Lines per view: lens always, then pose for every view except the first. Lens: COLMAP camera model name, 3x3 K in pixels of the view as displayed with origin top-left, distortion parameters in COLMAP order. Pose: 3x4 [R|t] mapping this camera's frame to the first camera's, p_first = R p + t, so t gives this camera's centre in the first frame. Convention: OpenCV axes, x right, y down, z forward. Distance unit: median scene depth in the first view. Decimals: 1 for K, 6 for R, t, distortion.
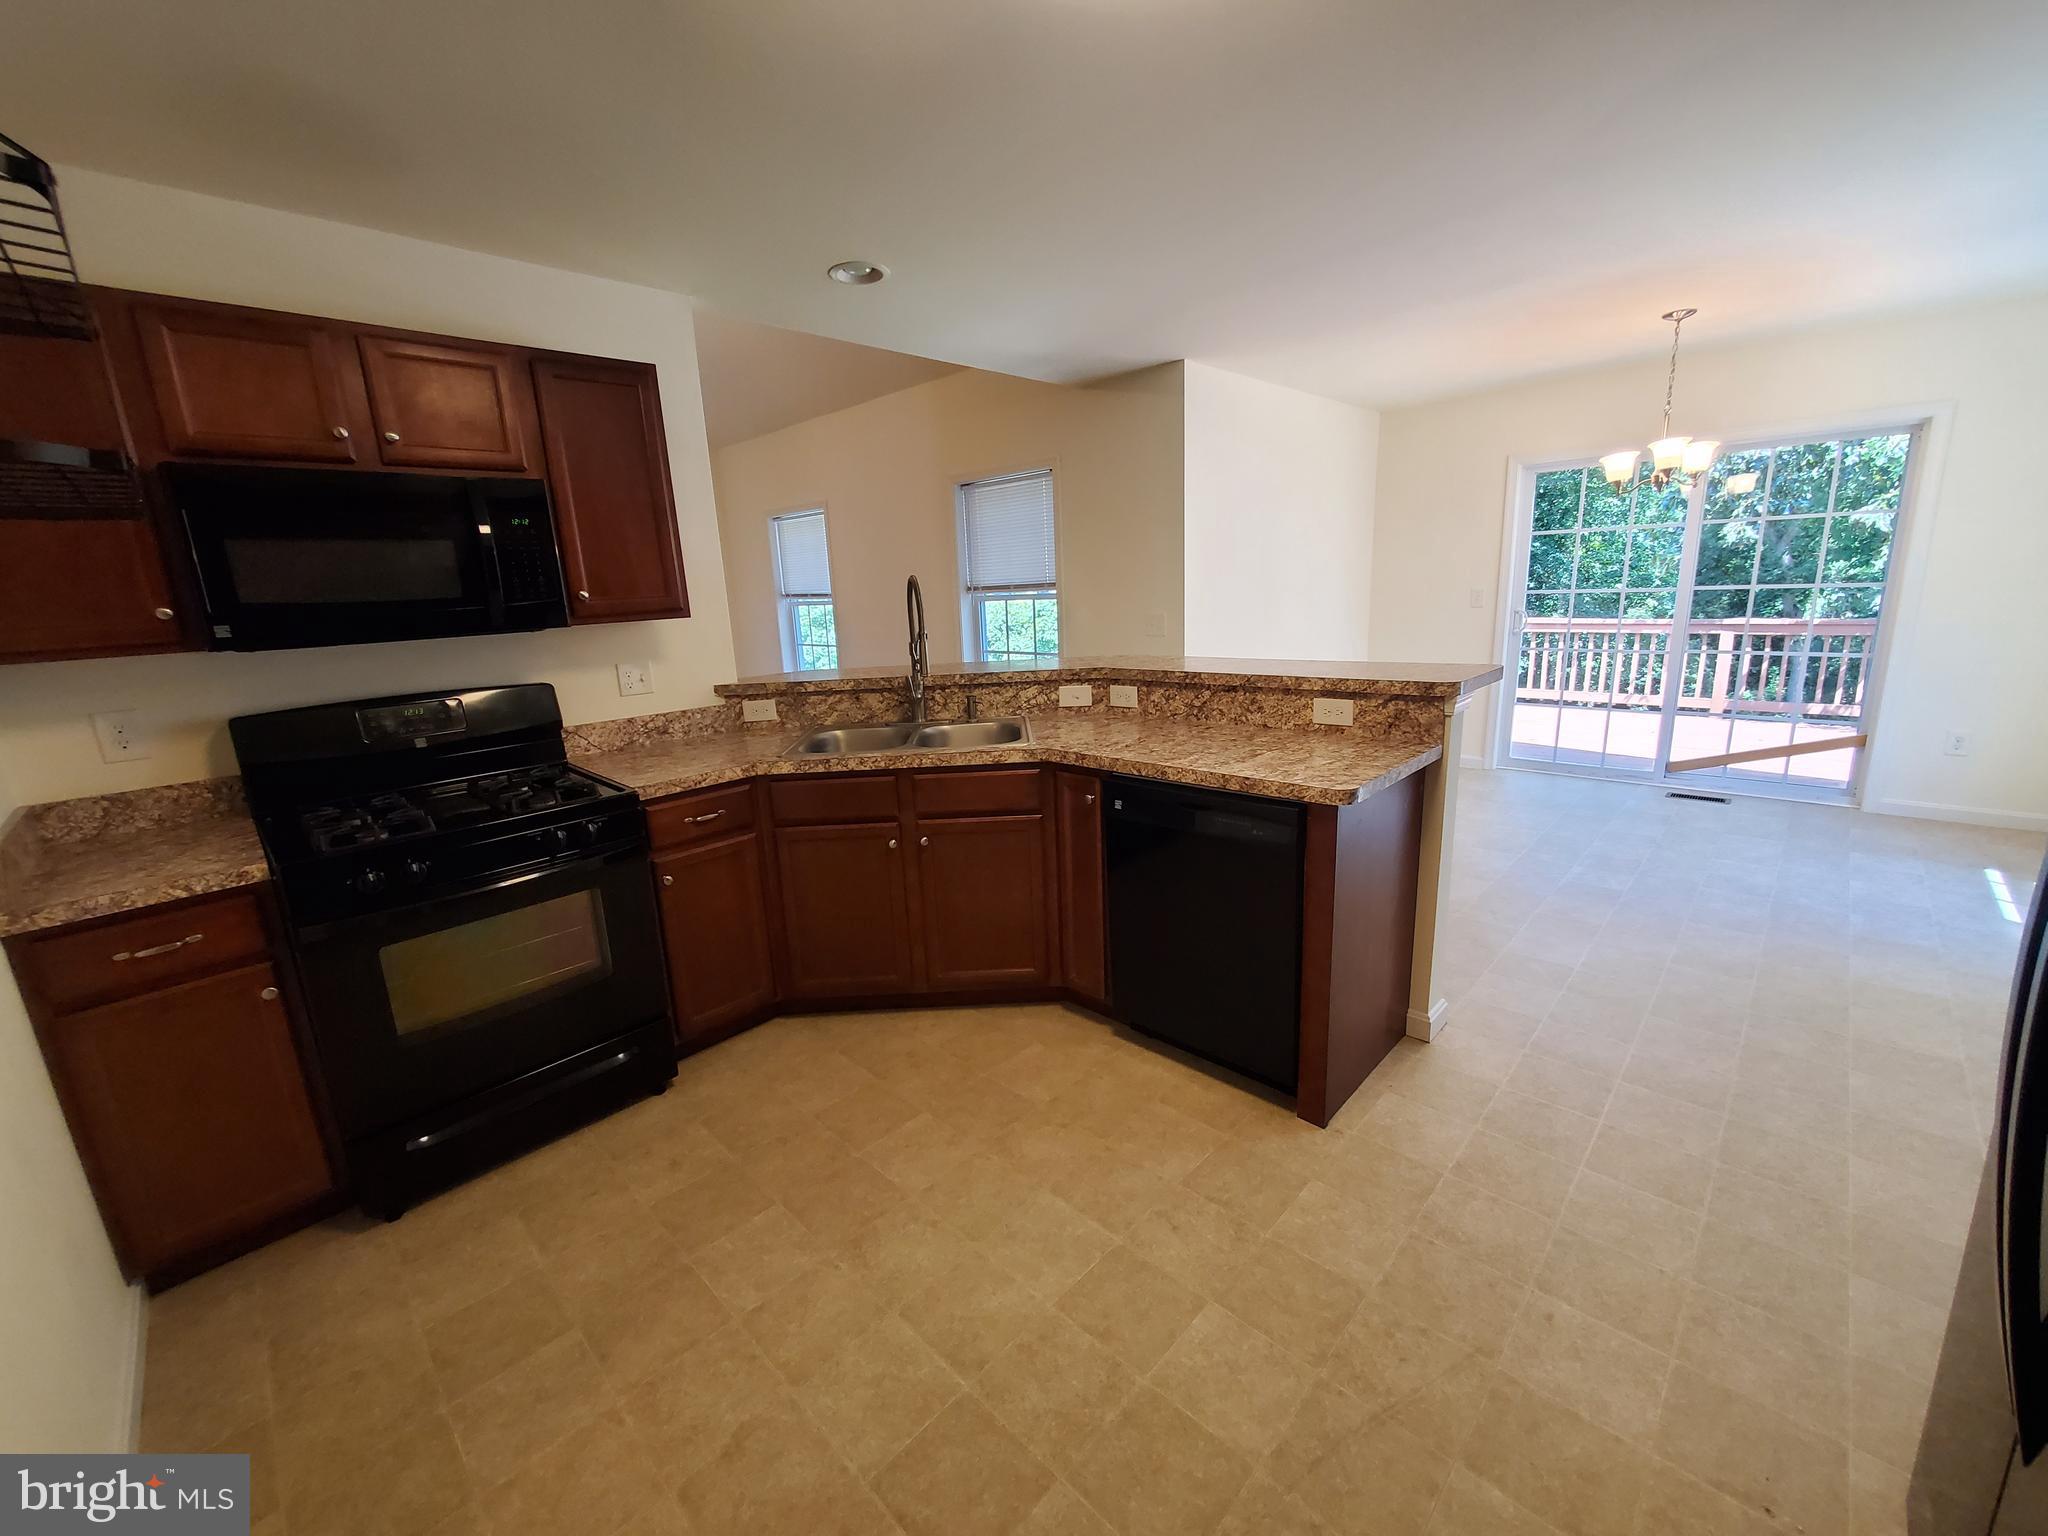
lens RADIAL K [[810.9, 0, 1013.5], [0, 810.9, 768.5], [0, 0, 1]] dist [-0.001066, -0.000811]
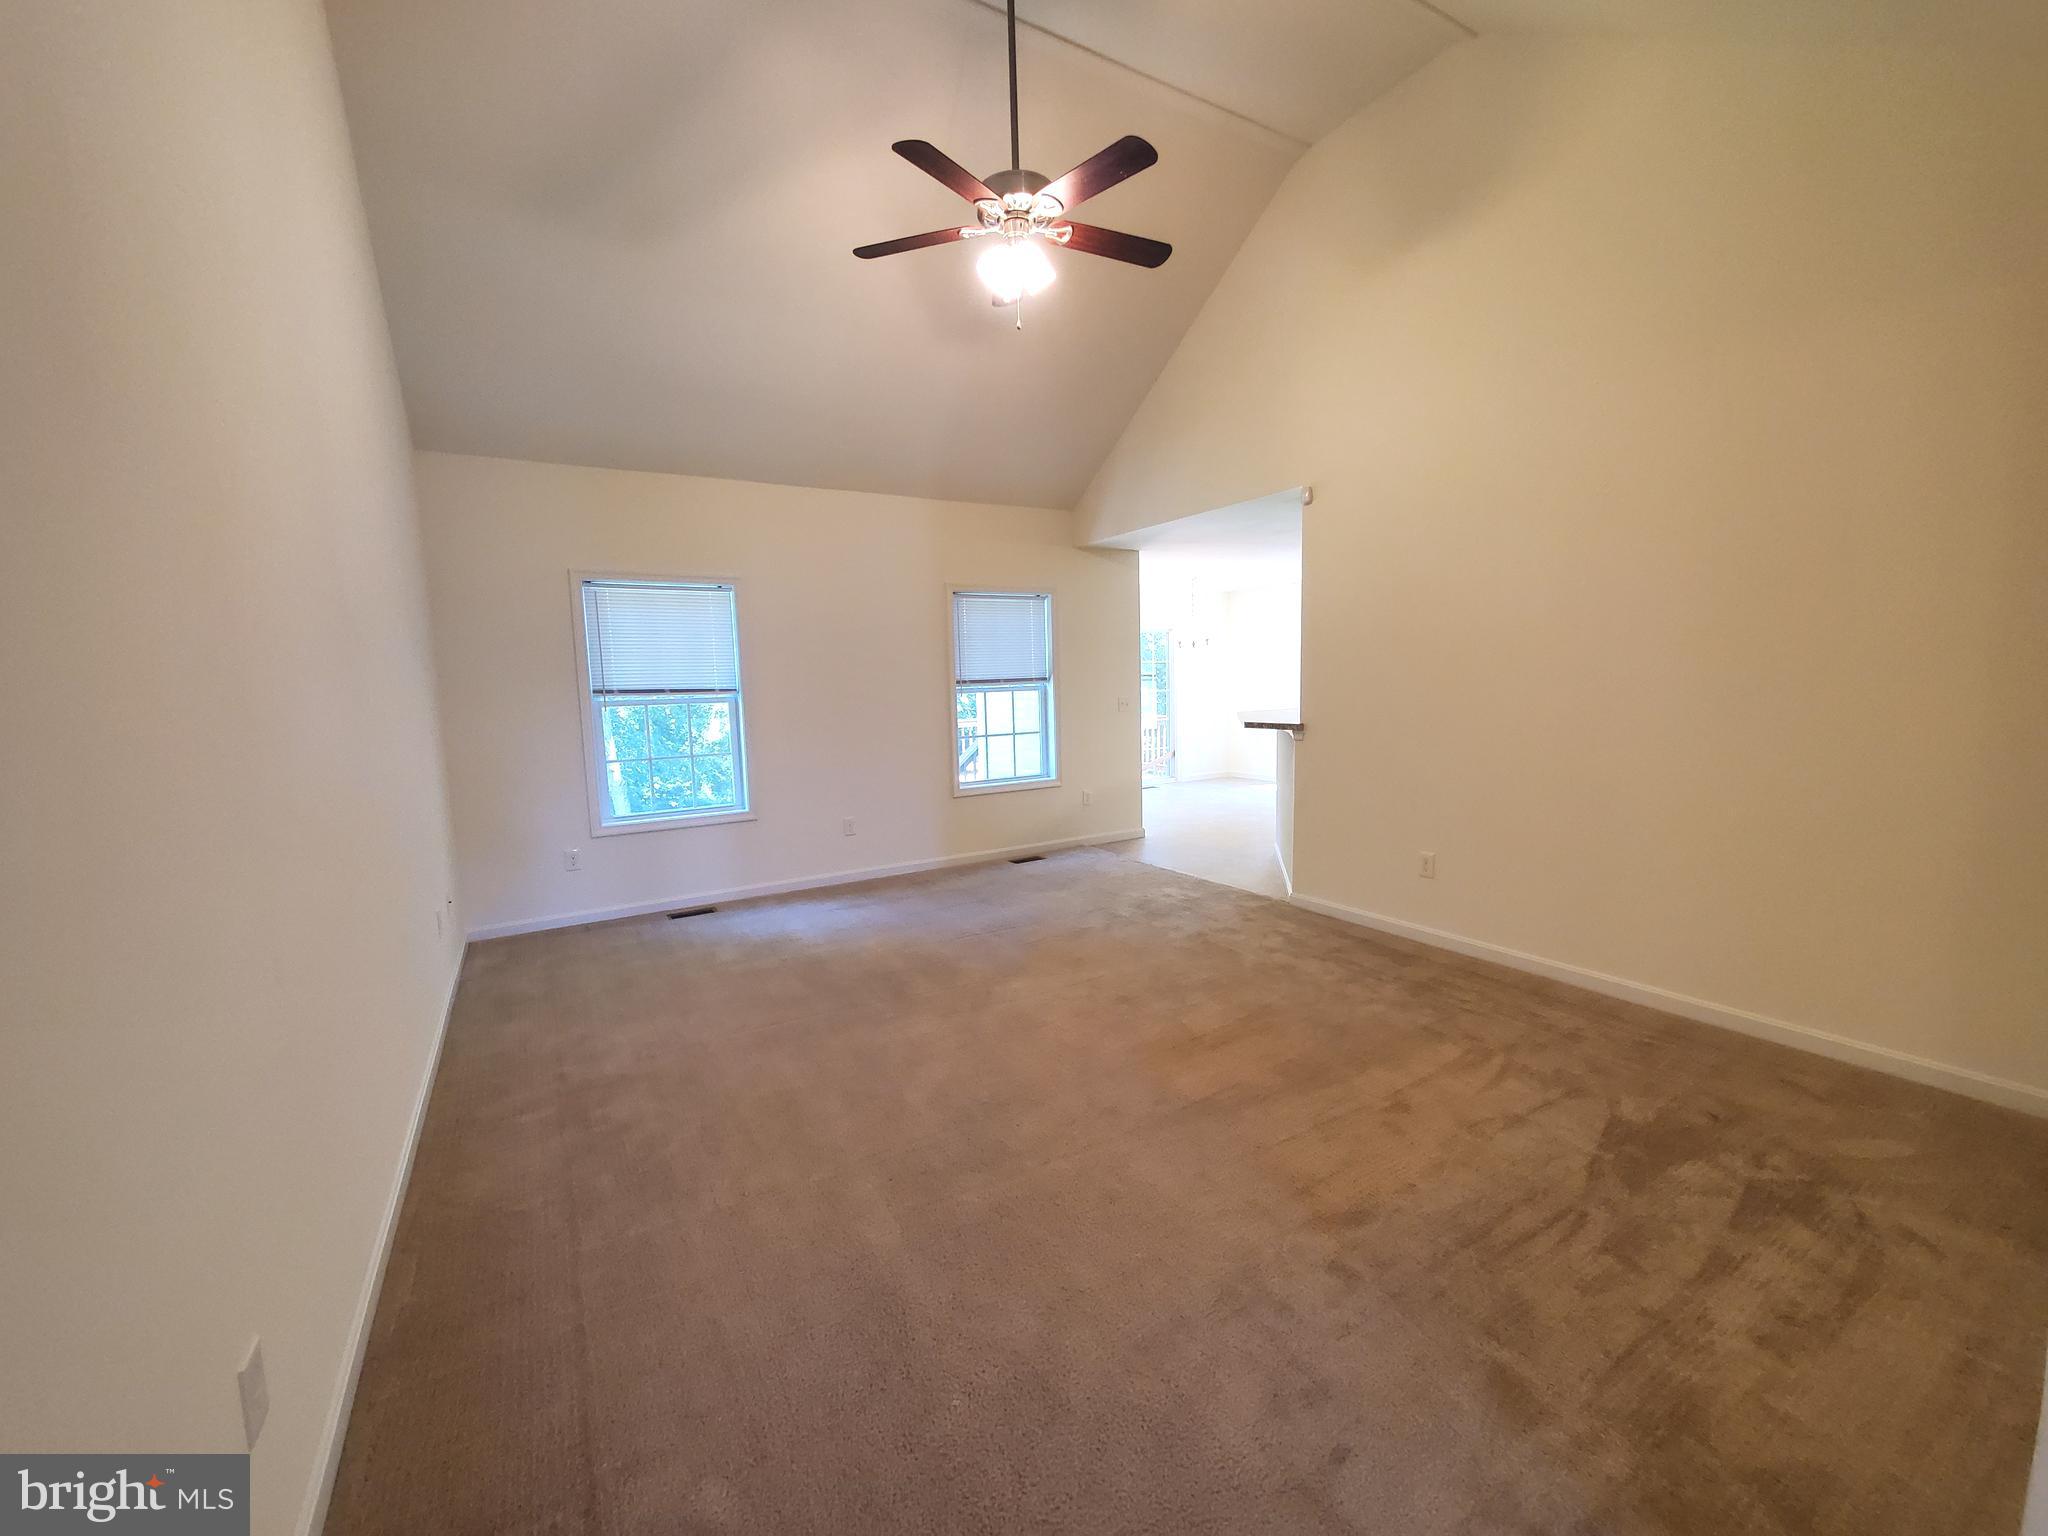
lens RADIAL K [[809.5, 0, 1010.0], [0, 809.5, 762.5], [0, 0, 1]] dist [0.001550, -0.003315]
pose [[0.264135, -0.072033, 0.961792, -0.916929], [0.229964, 0.973151, 0.009729, -0.089639], [-0.936669, 0.218607, 0.273608, 0.538608]]
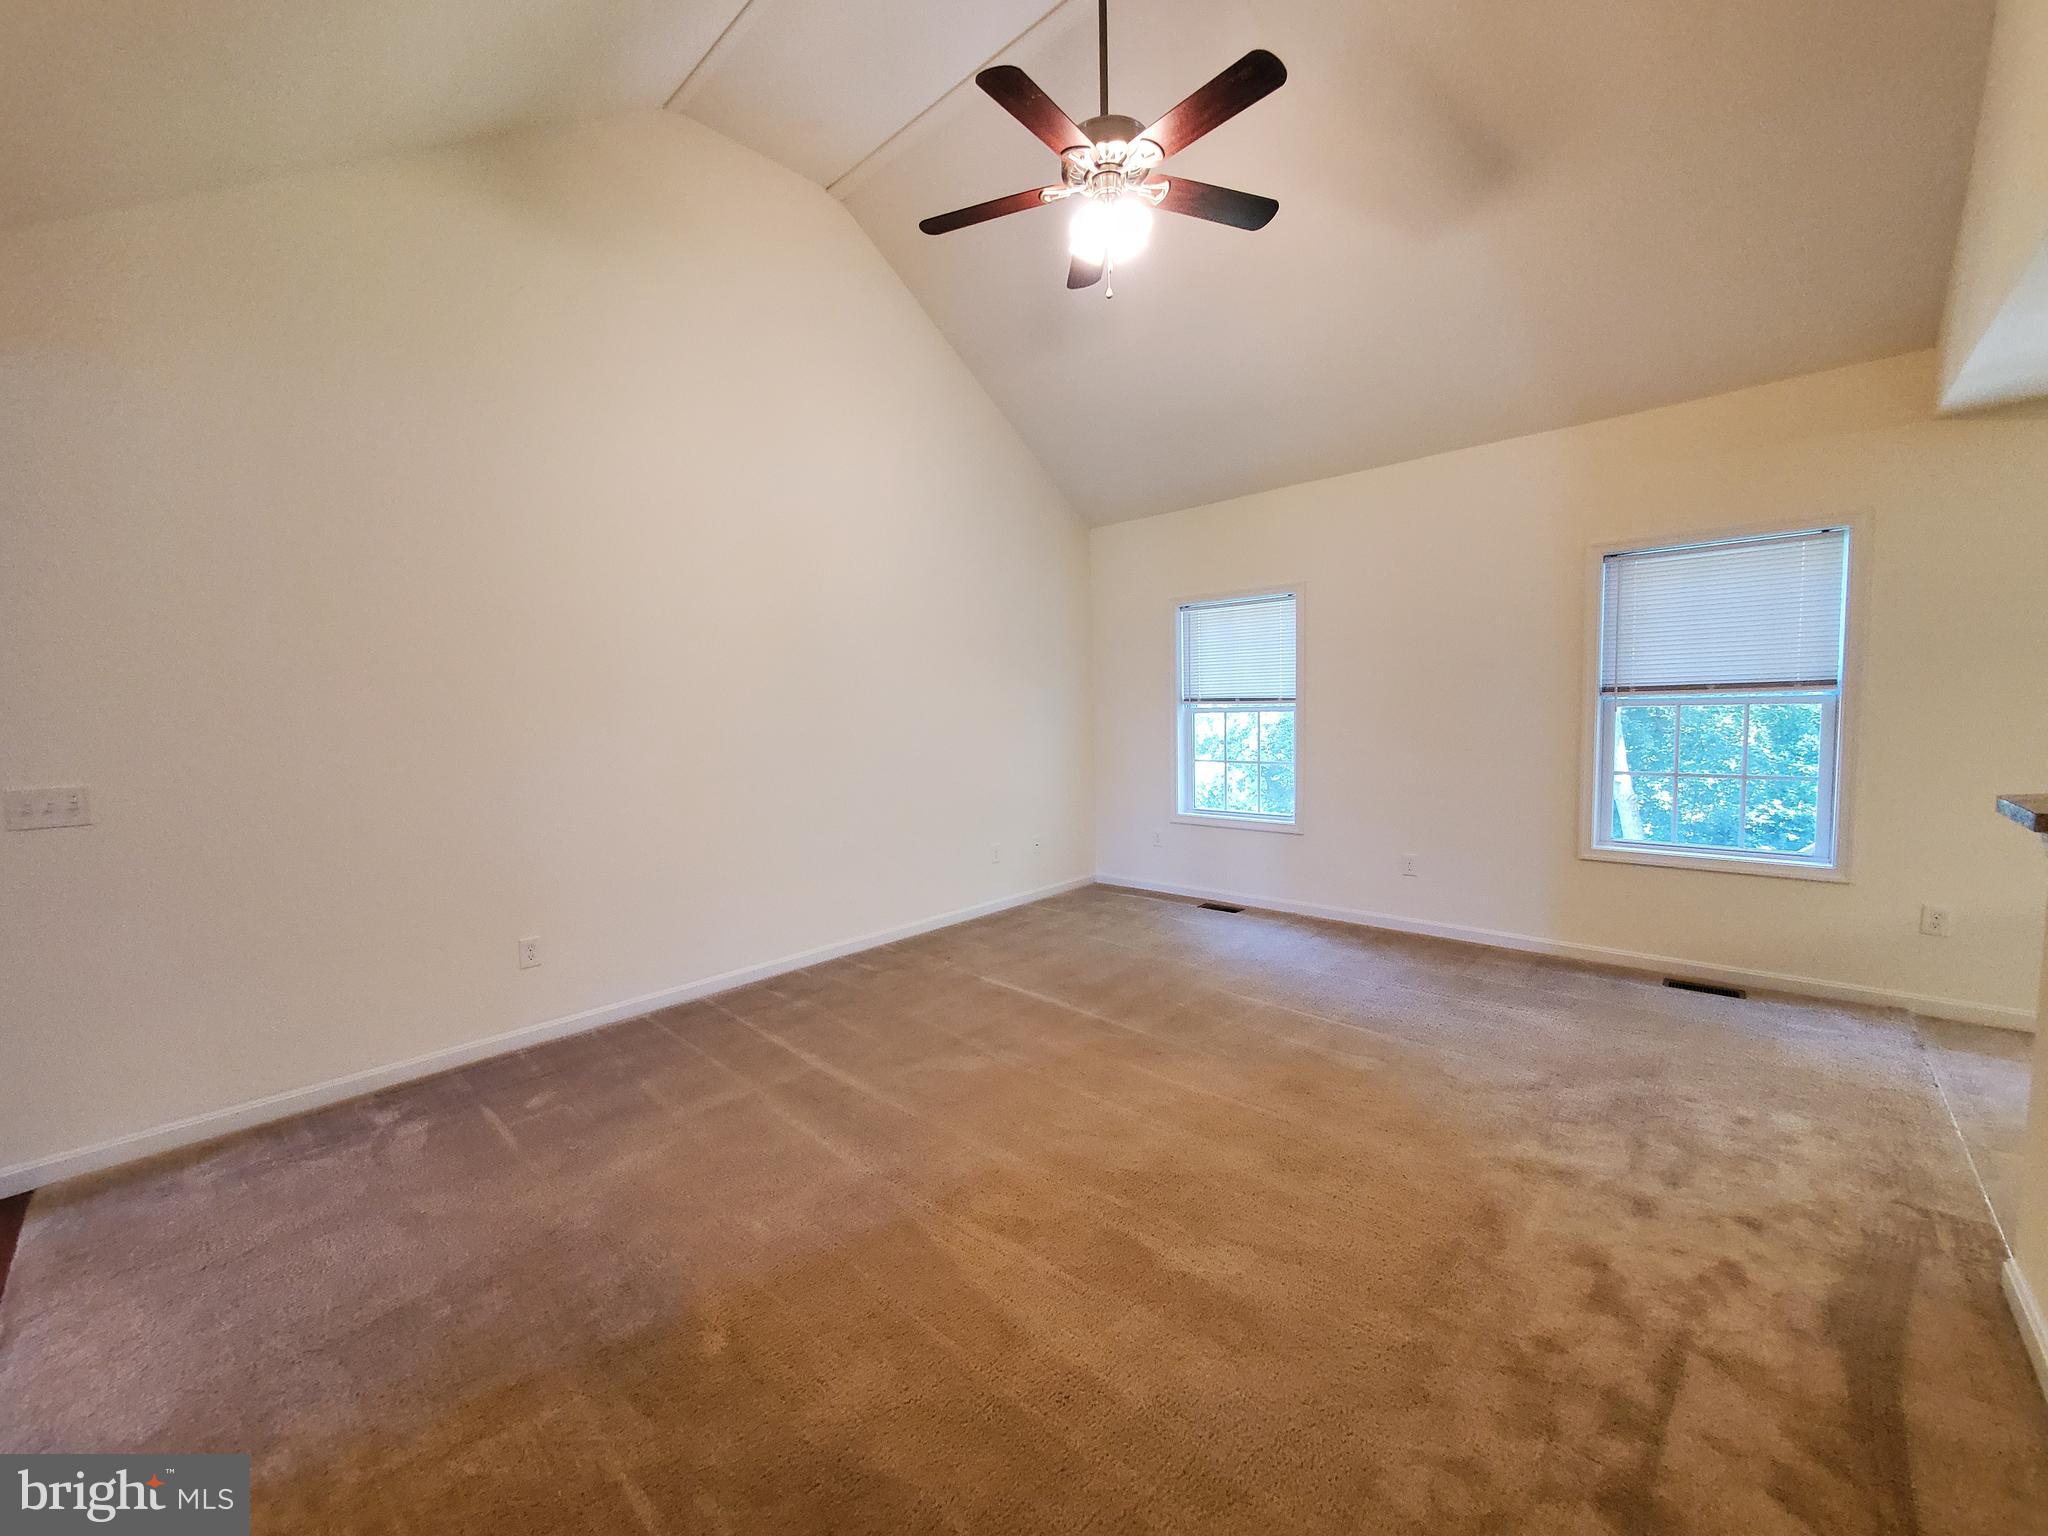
lens RADIAL K [[810.9, 0, 1013.5], [0, 810.9, 768.5], [0, 0, 1]] dist [-0.001066, -0.000811]
pose [[0.999669, 0.005824, 0.025073, -0.508761], [-0.002217, 0.989929, -0.141547, -0.036560], [-0.025645, 0.141444, 0.989614, 0.239475]]
